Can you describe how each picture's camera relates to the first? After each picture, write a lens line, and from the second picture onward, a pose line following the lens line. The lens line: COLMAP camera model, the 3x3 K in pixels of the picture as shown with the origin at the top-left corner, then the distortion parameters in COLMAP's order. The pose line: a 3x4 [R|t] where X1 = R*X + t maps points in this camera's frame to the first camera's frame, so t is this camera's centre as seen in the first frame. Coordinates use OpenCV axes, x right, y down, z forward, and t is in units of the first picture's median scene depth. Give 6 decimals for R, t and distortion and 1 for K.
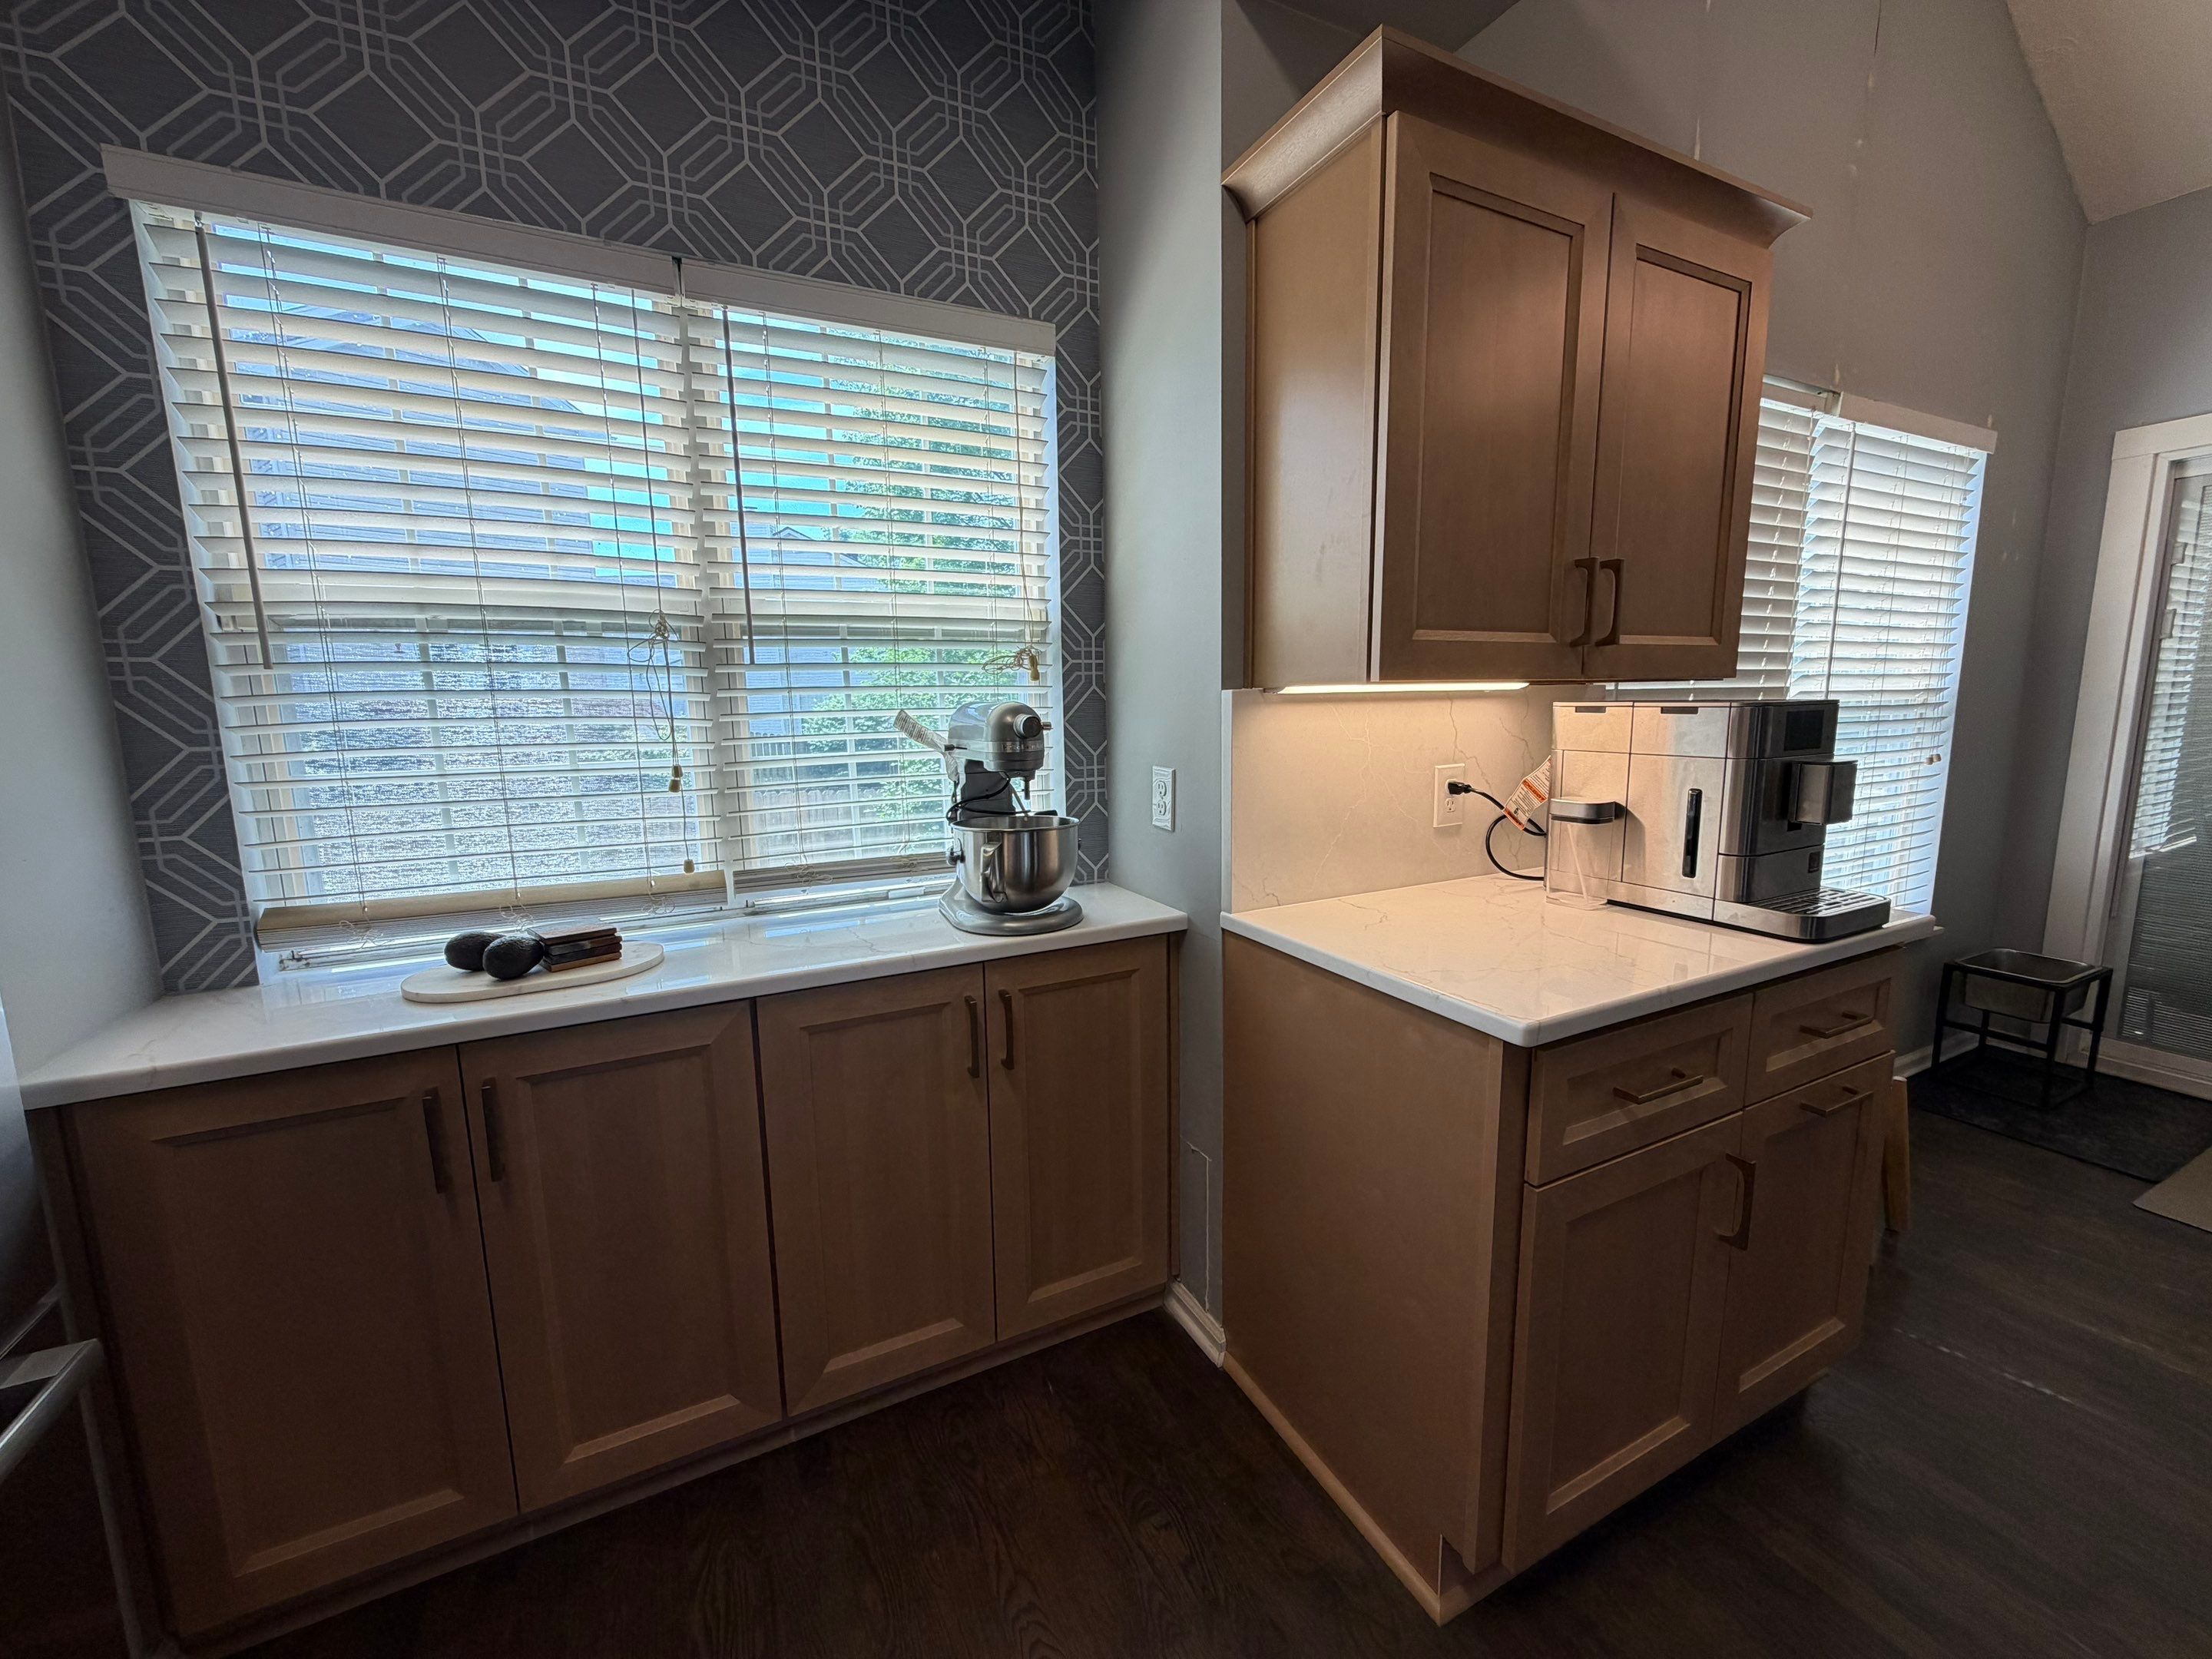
lens RADIAL K [[879.3, 0, 1102.5], [0, 879.3, 829.7], [0, 0, 1]] dist [0.000088, -0.000031]
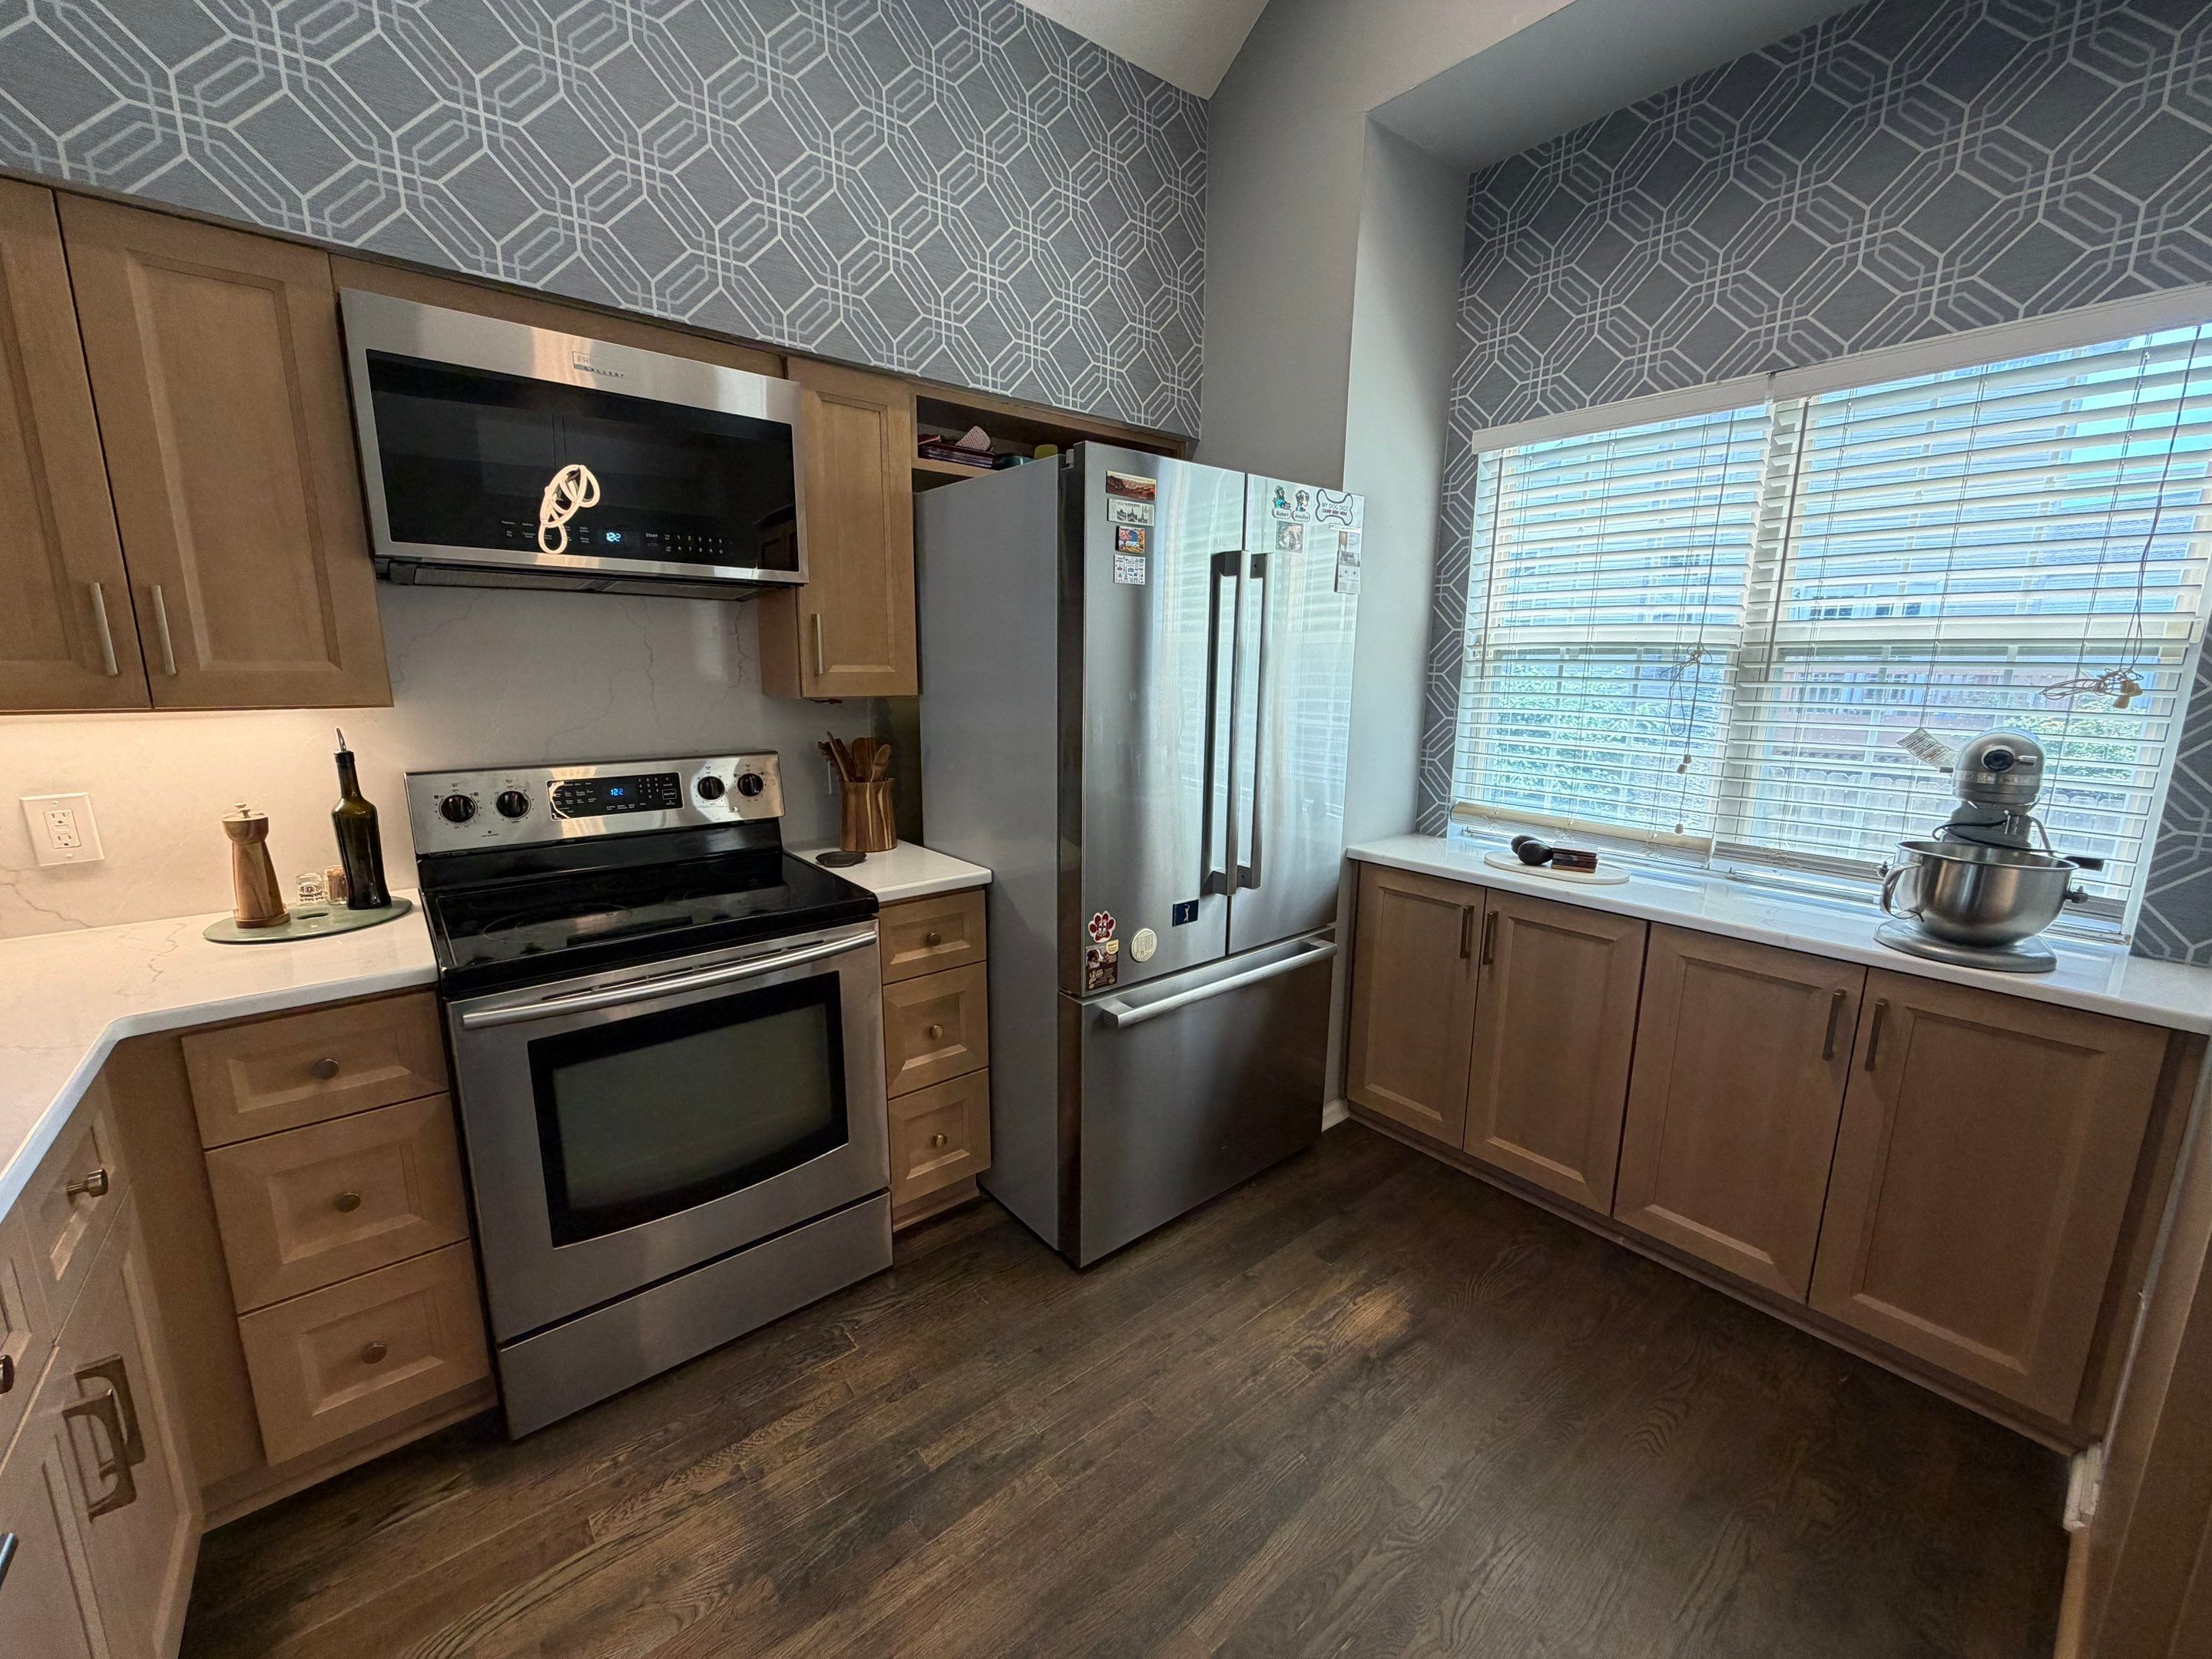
lens RADIAL K [[878.1, 0, 1104.3], [0, 878.1, 829.9], [0, 0, 1]] dist [0.000502, 0.000015]
pose [[0.220813, 0.203757, -0.953795, 0.637014], [-0.157906, 0.972501, 0.171196, -0.049606], [0.962448, 0.112808, 0.246916, -0.195407]]
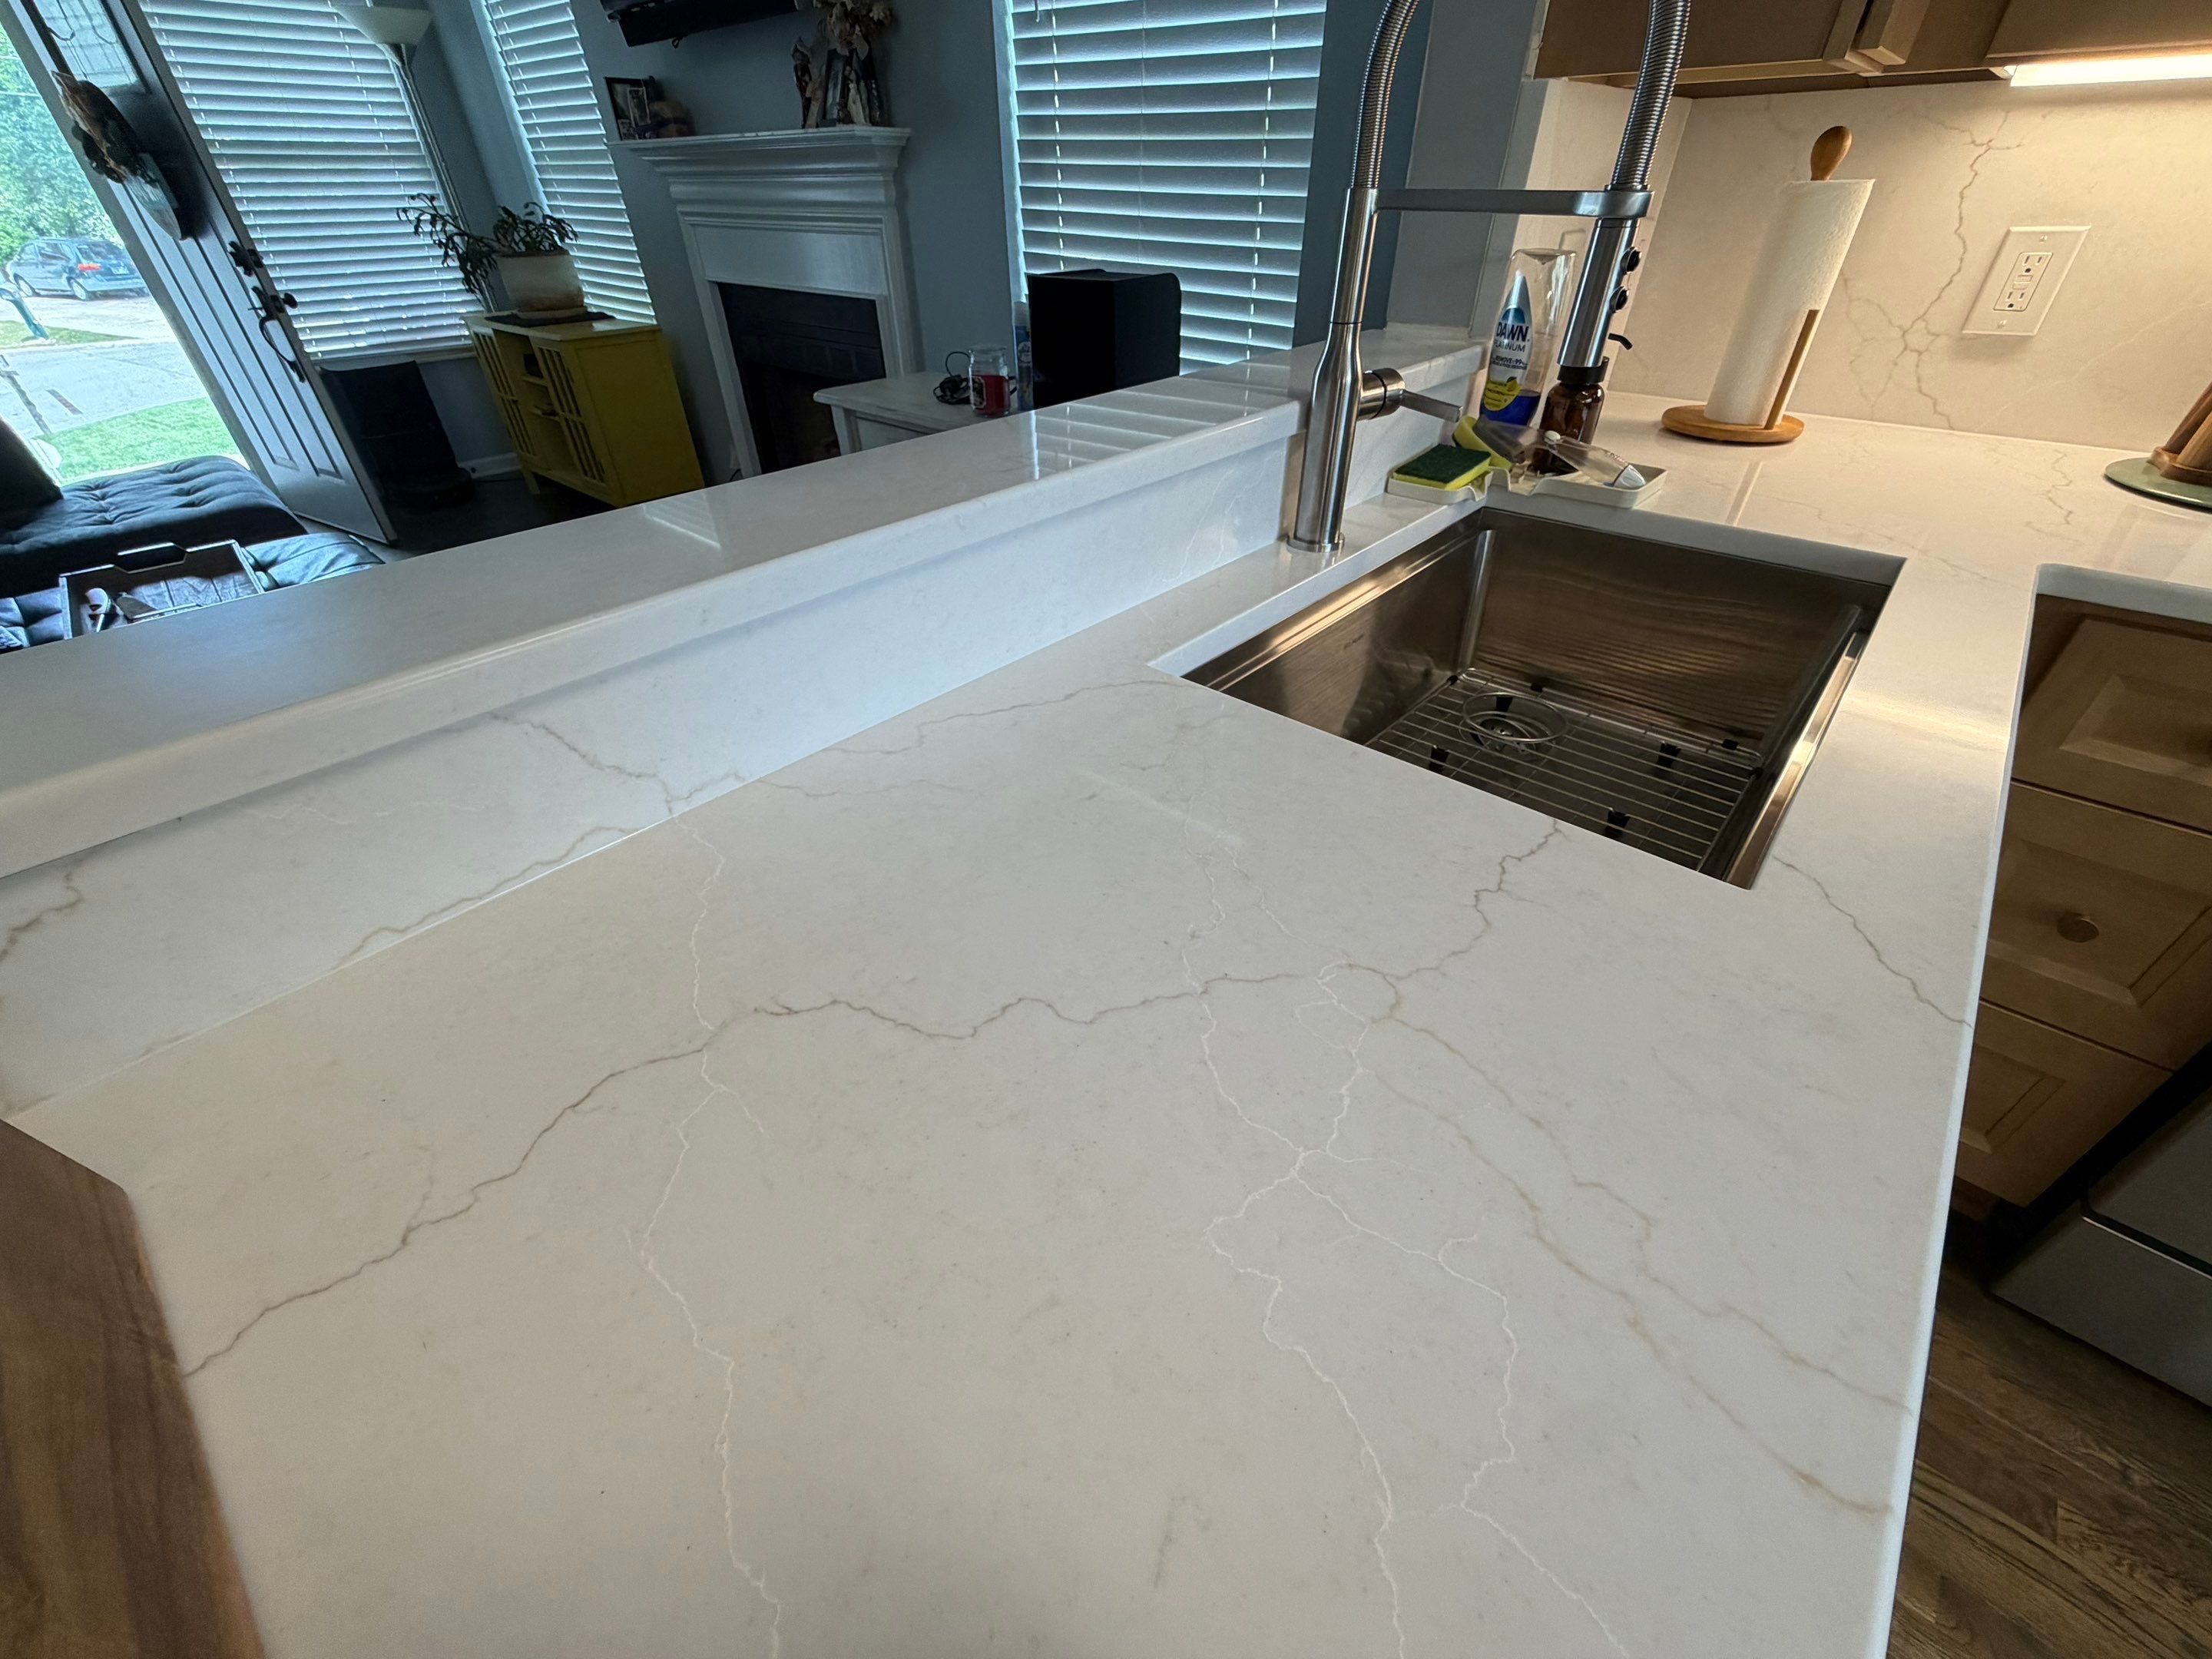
lens RADIAL K [[882.1, 0, 1101.6], [0, 882.1, 832.3], [0, 0, 1]] dist [-0.000647, 0.000211]
pose [[-0.931174, 0.240722, -0.273802, 0.487230], [-0.025509, 0.706156, 0.707597, 0.120660], [0.363681, 0.665880, -0.651414, -0.557255]]
